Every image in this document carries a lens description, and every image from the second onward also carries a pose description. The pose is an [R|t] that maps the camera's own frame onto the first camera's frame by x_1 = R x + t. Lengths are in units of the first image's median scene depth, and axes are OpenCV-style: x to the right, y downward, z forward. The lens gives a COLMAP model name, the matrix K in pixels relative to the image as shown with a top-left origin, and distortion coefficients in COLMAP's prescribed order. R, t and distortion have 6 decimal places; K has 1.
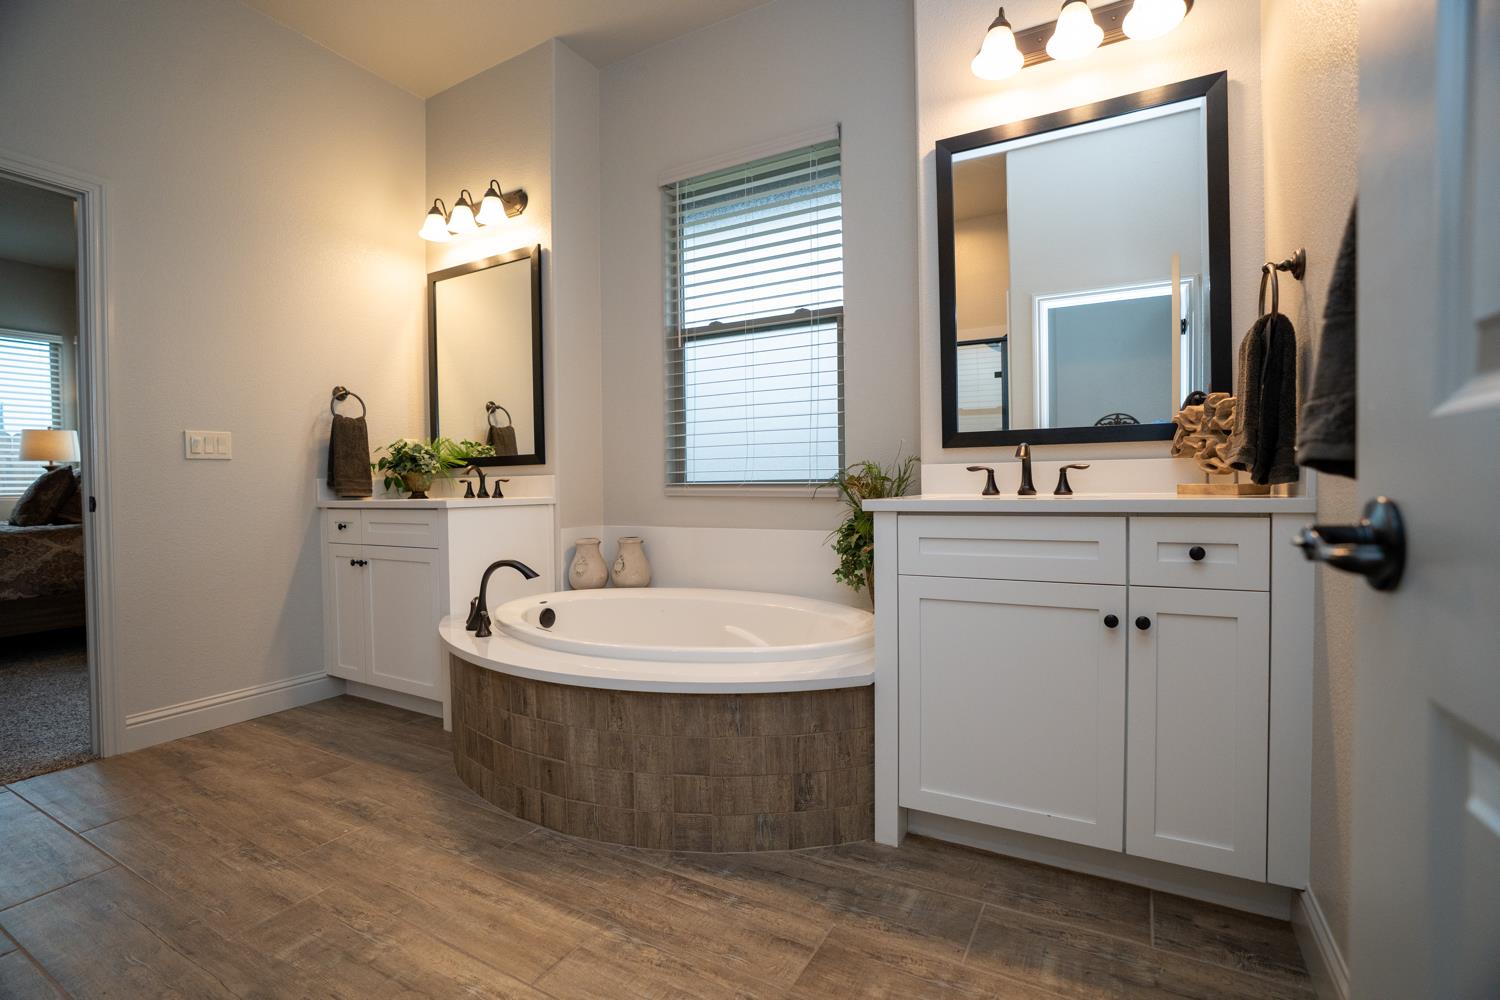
lens RADIAL K [[689.8, 0, 755.6], [0, 689.8, 499.5], [0, 0, 1]] dist [-0.066964, 0.025854]
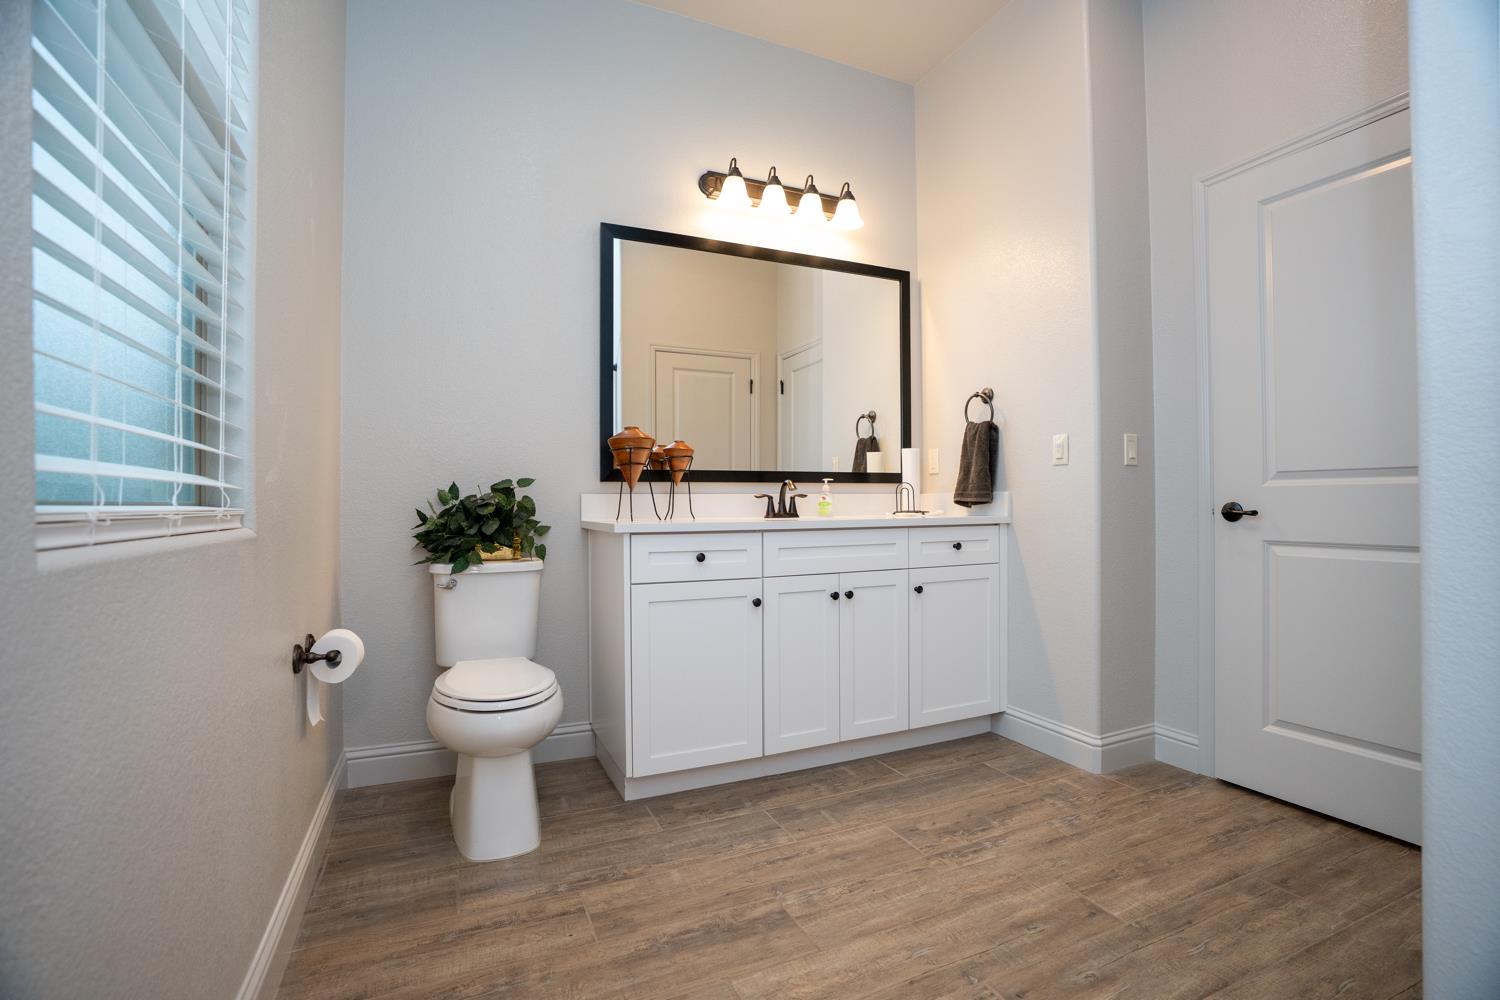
lens RADIAL K [[689.8, 0, 755.6], [0, 689.8, 499.5], [0, 0, 1]] dist [-0.066964, 0.025854]
pose [[0.600908, 0.004901, 0.799303, -0.867971], [0.014443, 0.999751, -0.016988, -0.018078], [-0.799188, 0.021753, 0.600688, 0.191407]]
